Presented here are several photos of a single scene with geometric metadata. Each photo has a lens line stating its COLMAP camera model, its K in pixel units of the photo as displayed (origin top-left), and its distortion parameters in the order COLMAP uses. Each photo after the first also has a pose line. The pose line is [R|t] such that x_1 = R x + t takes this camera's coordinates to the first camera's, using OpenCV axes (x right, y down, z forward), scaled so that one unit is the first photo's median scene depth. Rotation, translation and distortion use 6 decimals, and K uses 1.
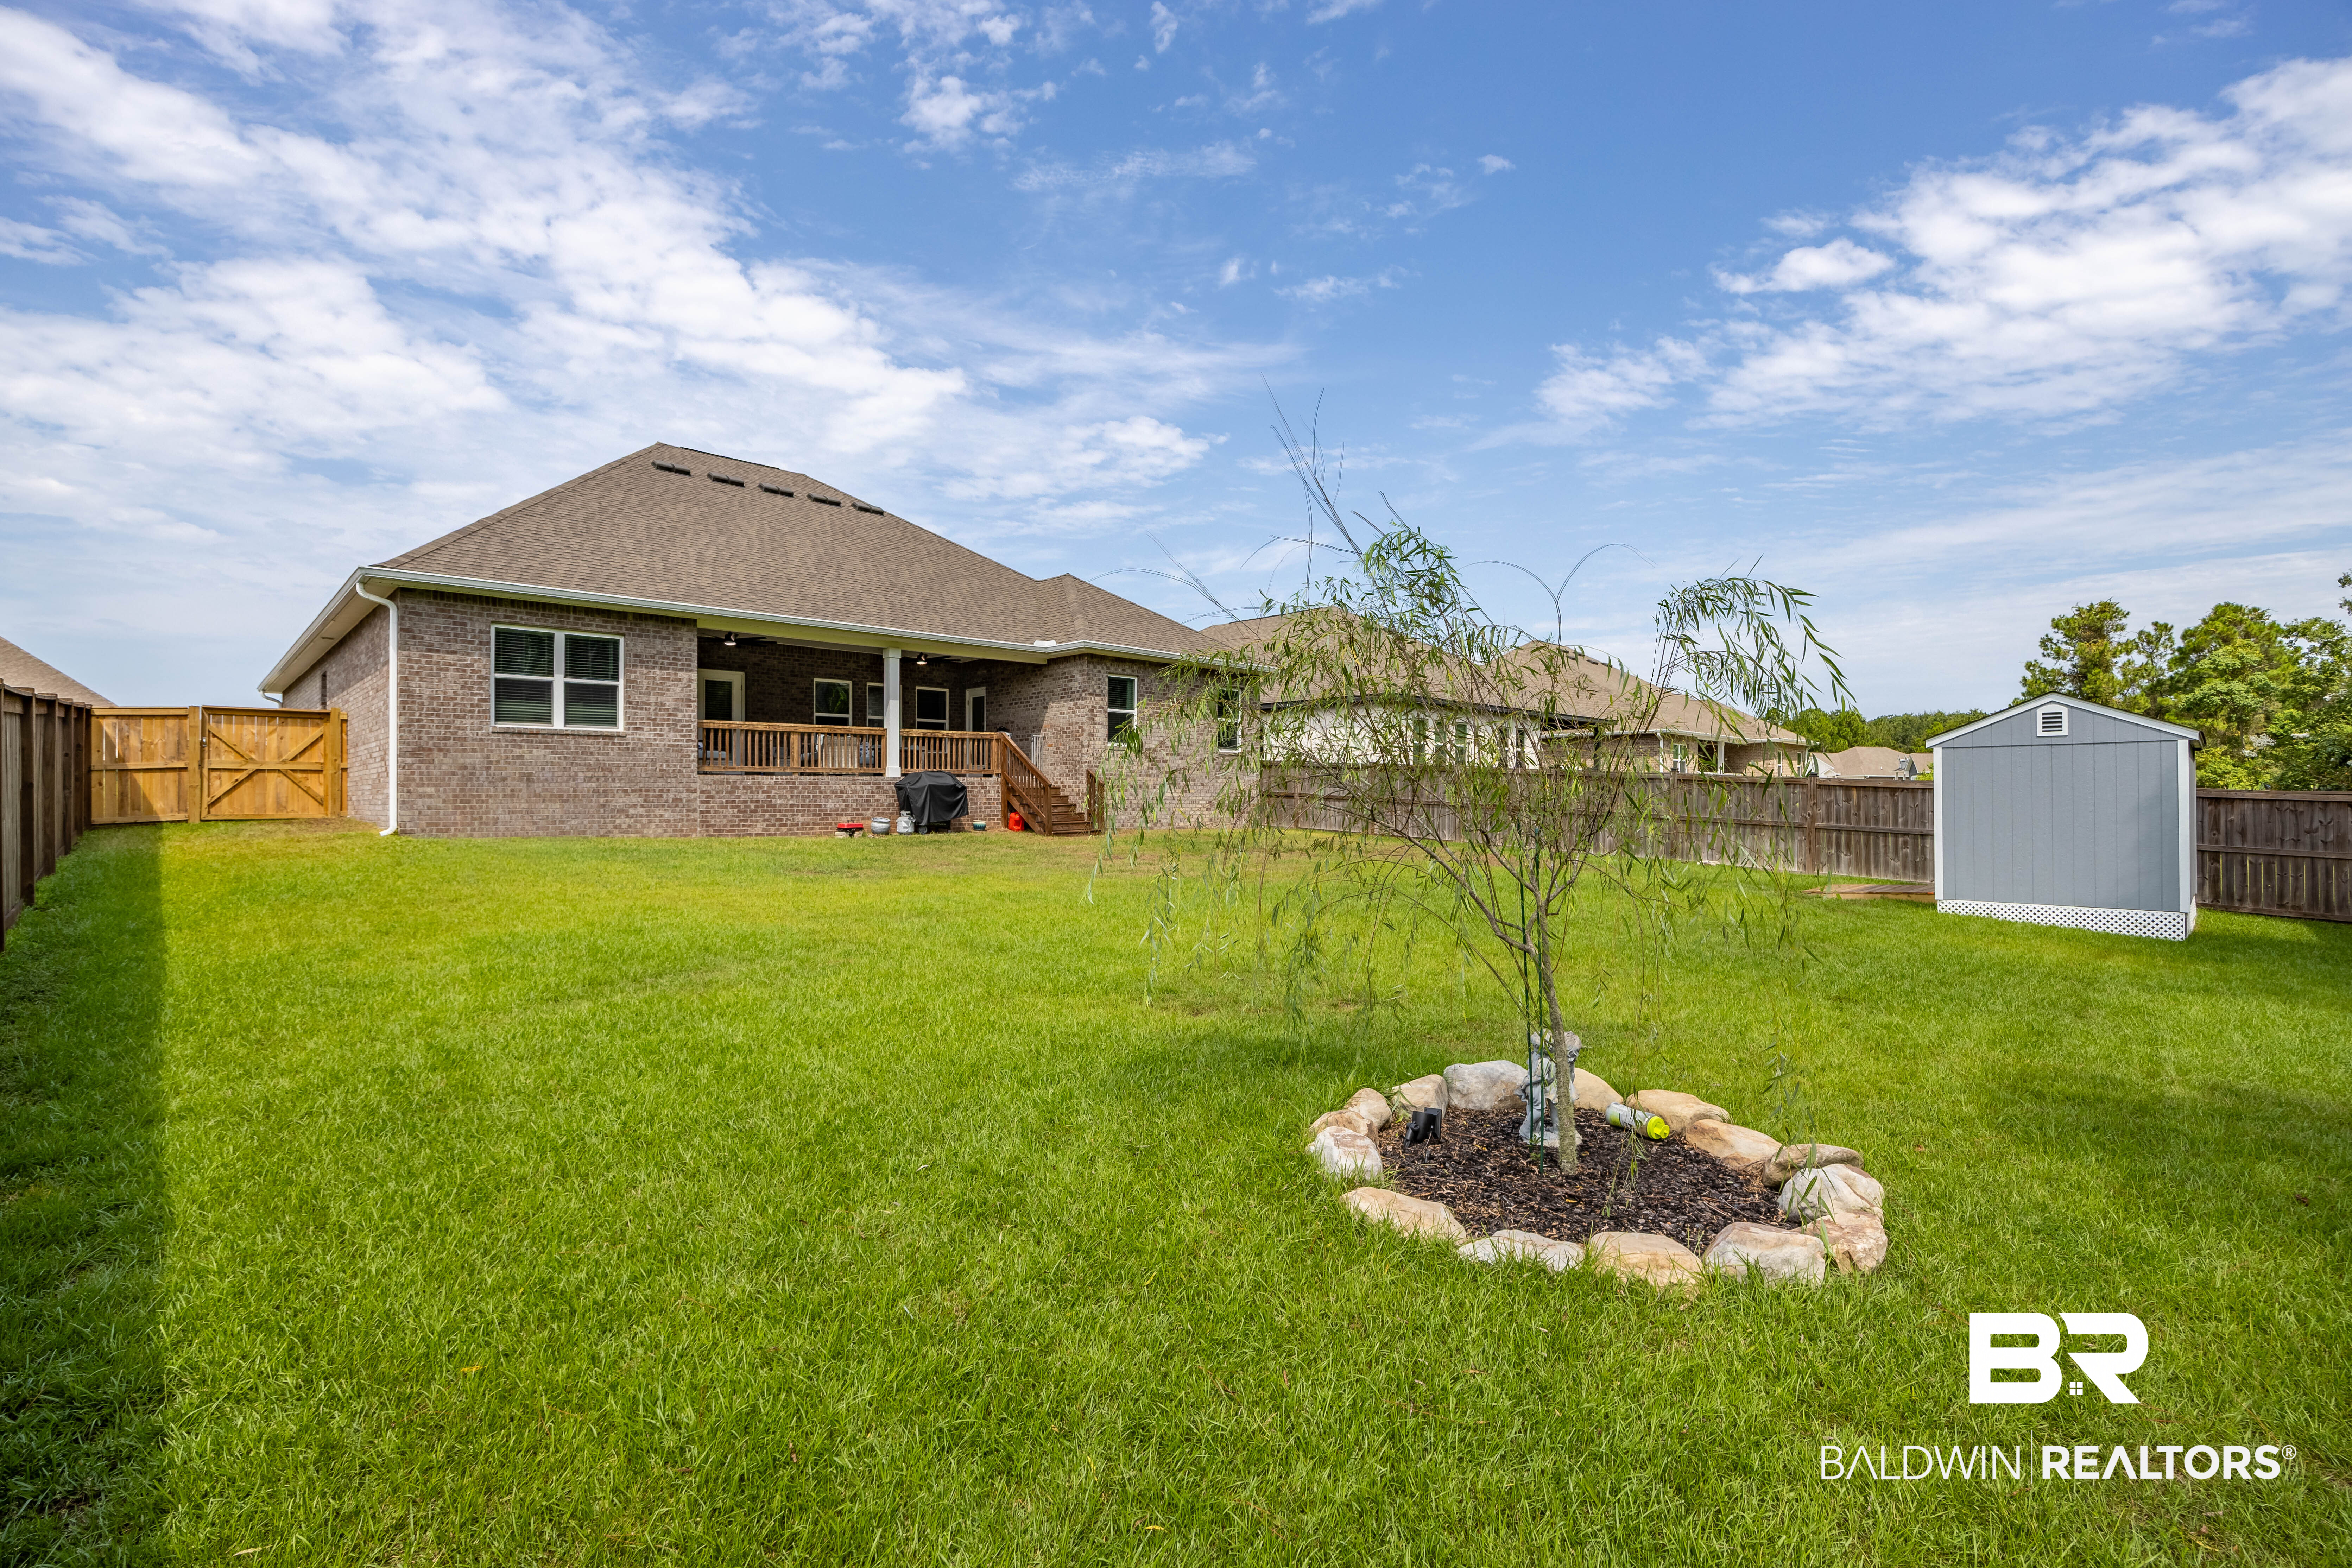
lens RADIAL K [[1013.6, 0, 1174.9], [0, 1013.6, 777.7], [0, 0, 1]] dist [-0.002438, -0.000223]
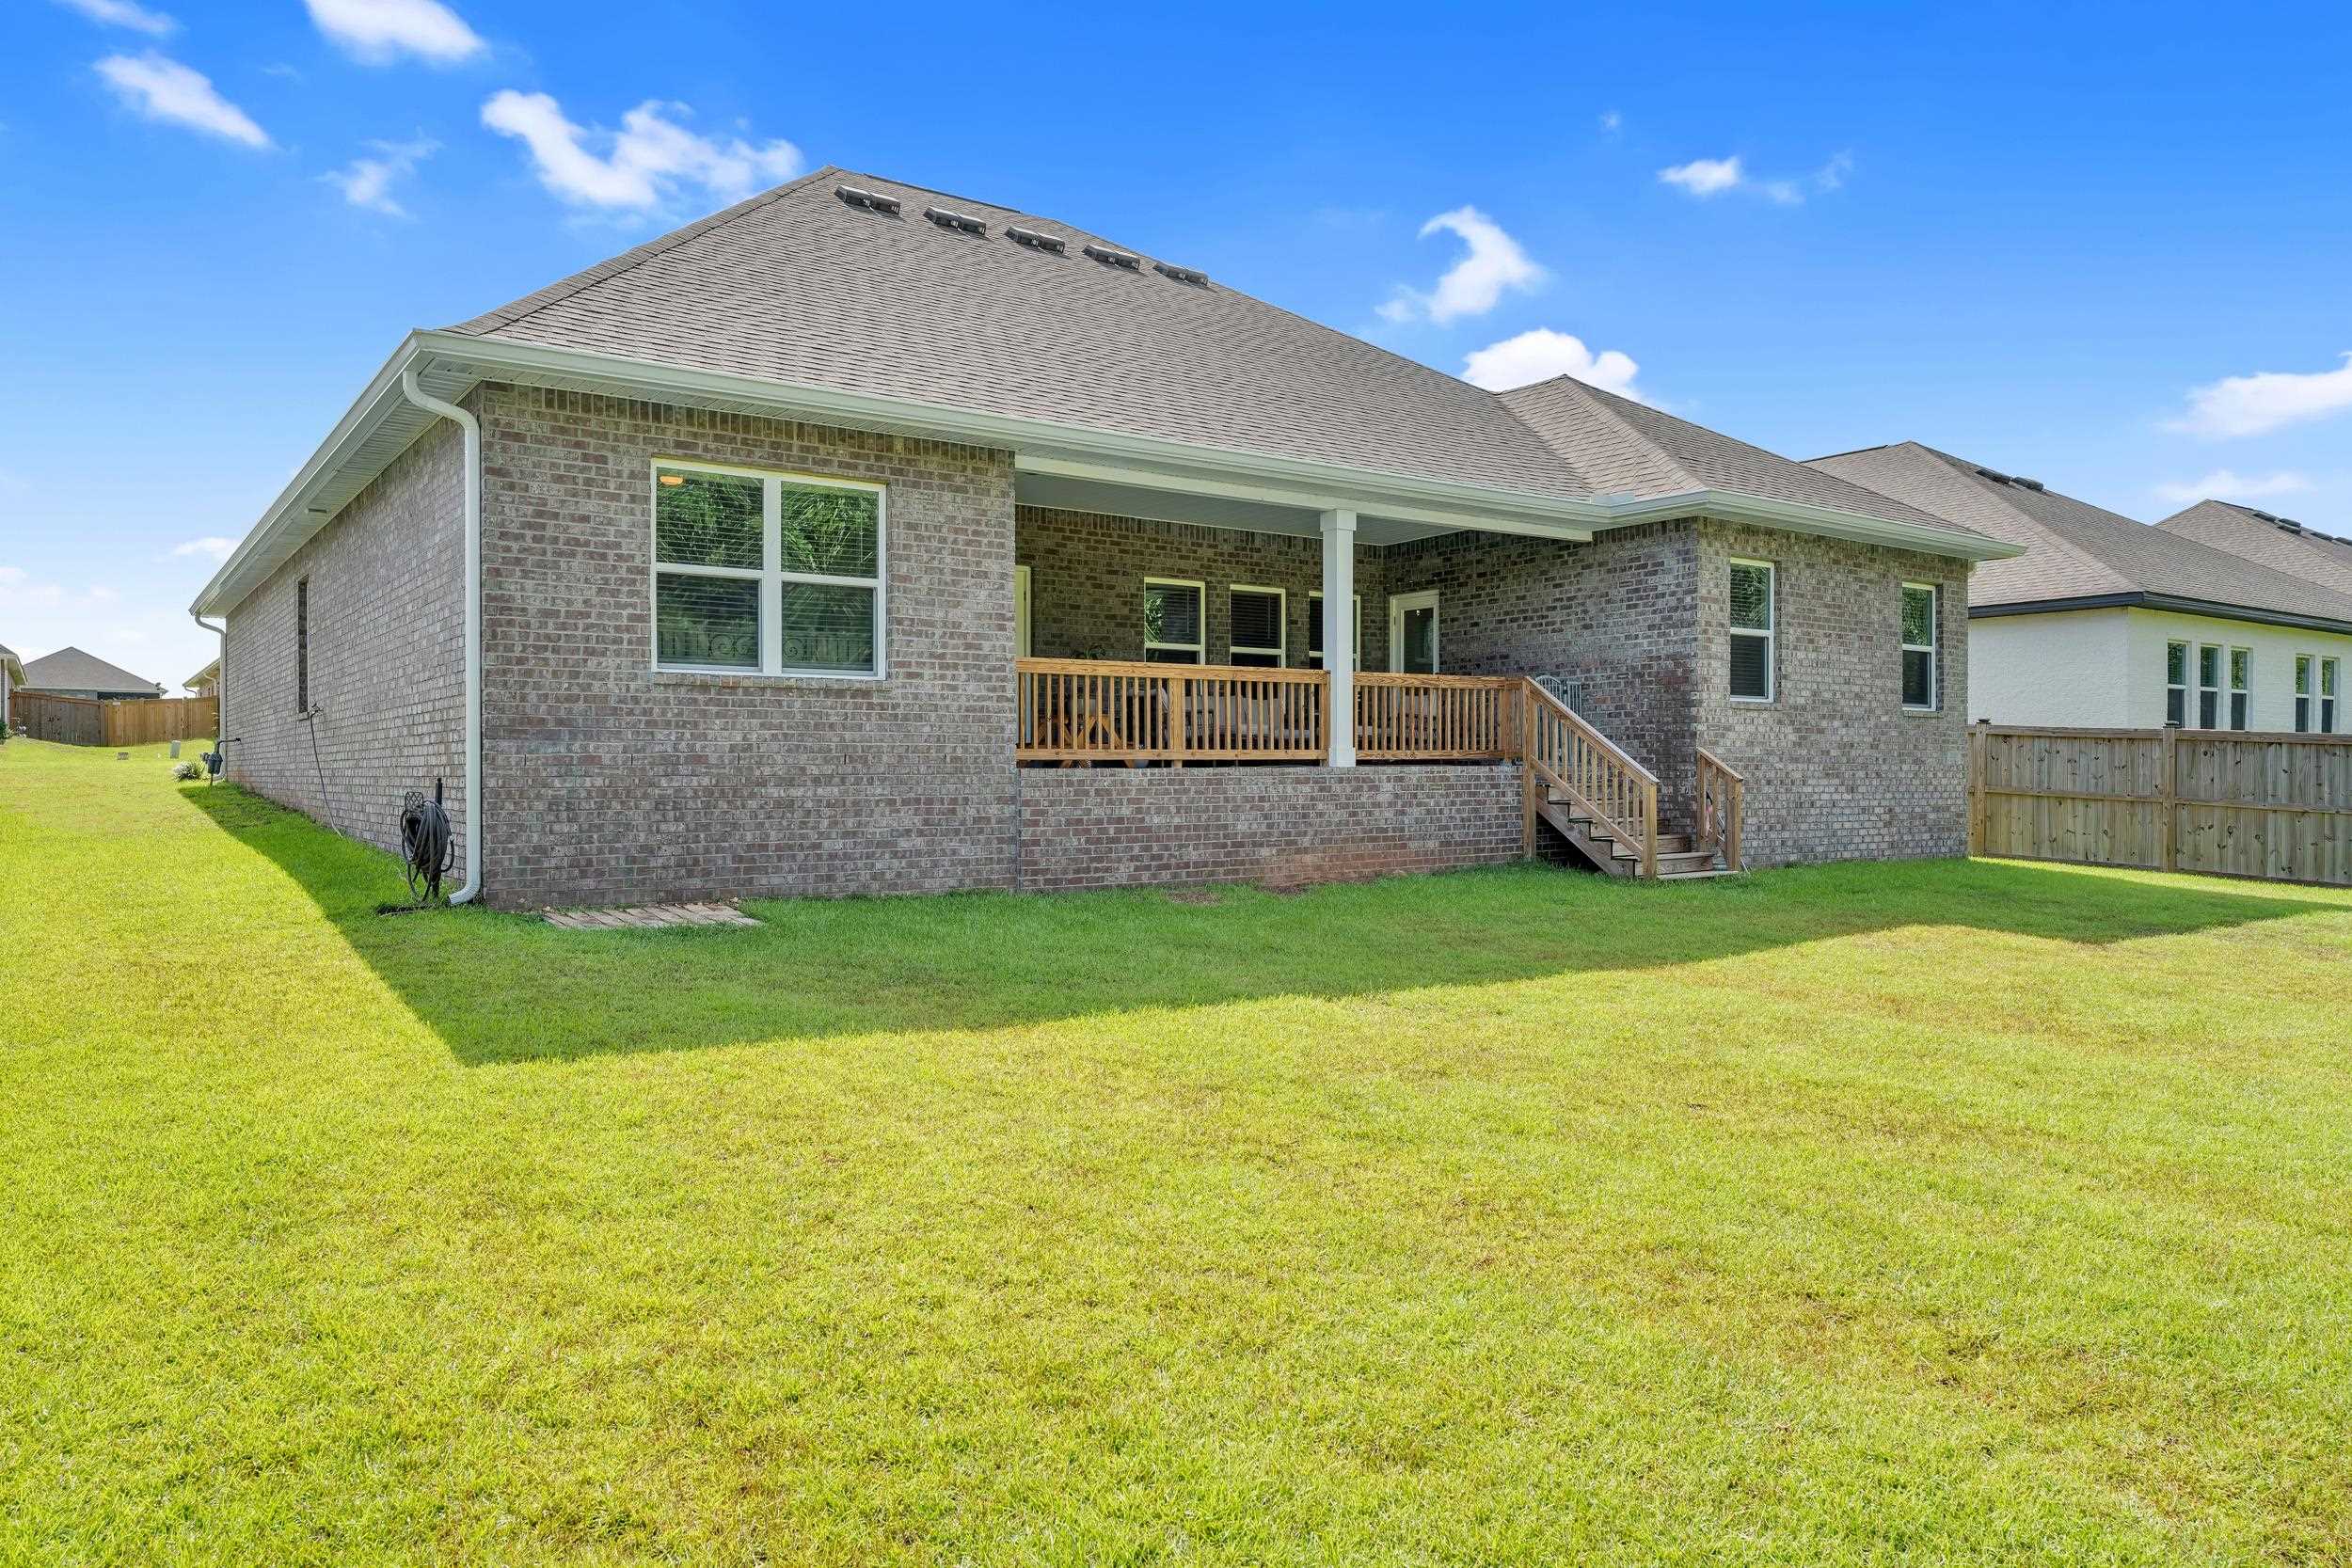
lens RADIAL K [[1456.0, 0, 1177.7], [0, 1456.0, 752.8], [0, 0, 1]] dist [0.003437, -0.000550]
pose [[0.991337, 0.000965, -0.131339, -0.310138], [0.000524, 0.999936, 0.011299, -0.018552], [0.131341, -0.011269, 0.991273, 0.318648]]
